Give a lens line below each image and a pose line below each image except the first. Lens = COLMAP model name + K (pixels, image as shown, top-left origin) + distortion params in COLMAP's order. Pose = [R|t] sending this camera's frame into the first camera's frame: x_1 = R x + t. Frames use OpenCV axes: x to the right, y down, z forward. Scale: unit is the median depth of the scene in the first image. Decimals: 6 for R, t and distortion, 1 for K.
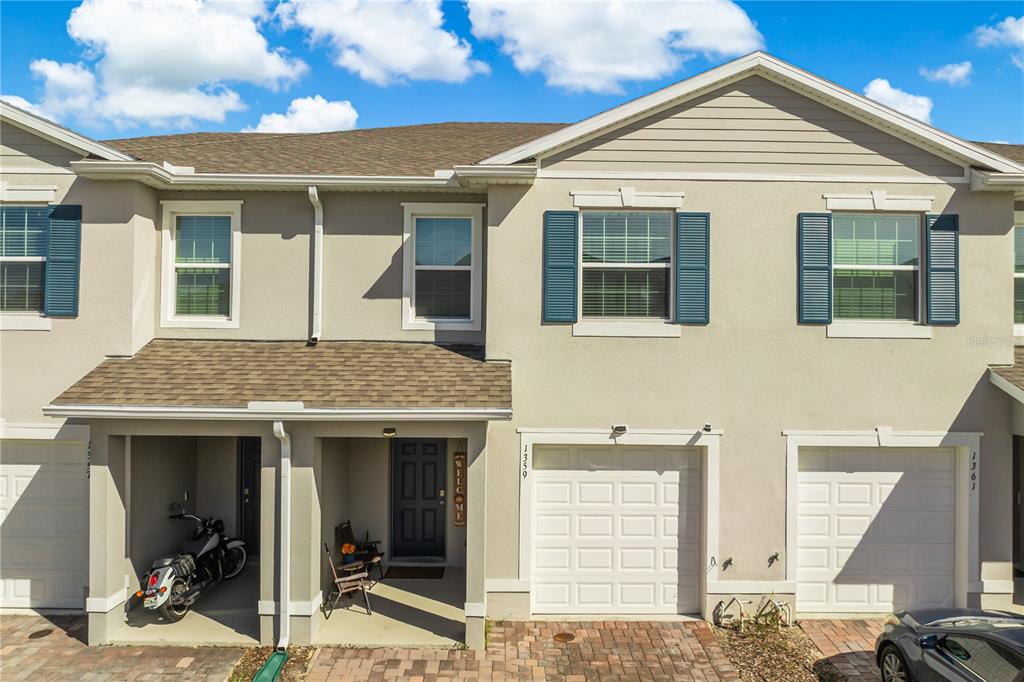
lens RADIAL K [[718.1, 0, 512.0], [0, 718.1, 341.0], [0, 0, 1]] dist [-0.034452, 0.001210]
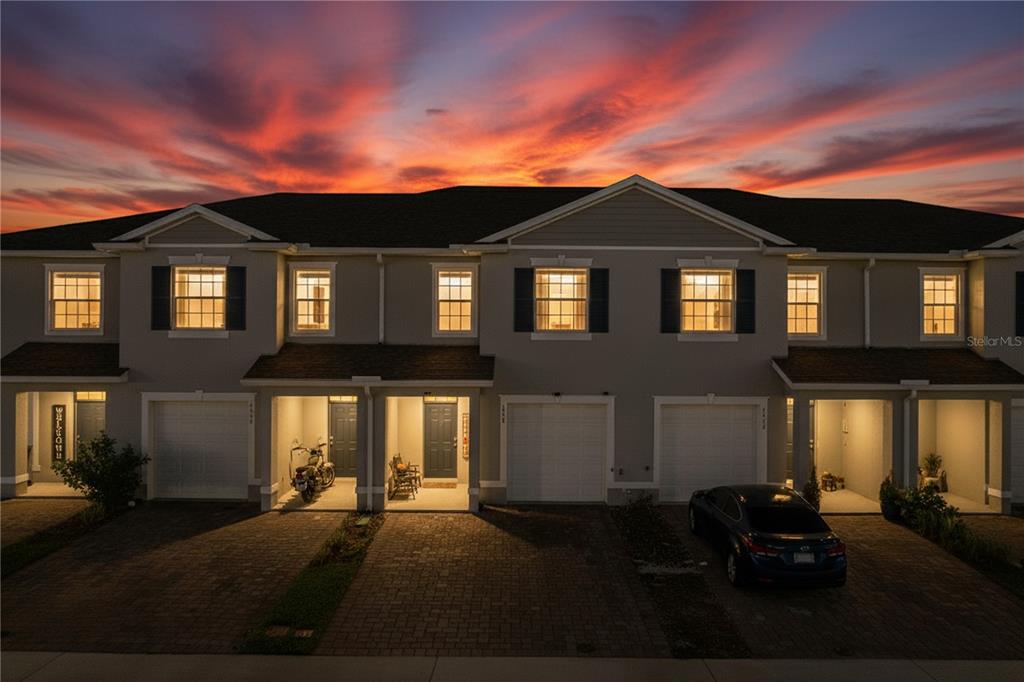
lens RADIAL K [[714.0, 0, 512.0], [0, 714.0, 341.0], [0, 0, 1]] dist [-0.014714, 0.000829]
pose [[0.999671, -0.001378, -0.025630, 0.089445], [0.001552, 0.999976, 0.006770, -0.016890], [0.025620, -0.006807, 0.999649, -0.737311]]
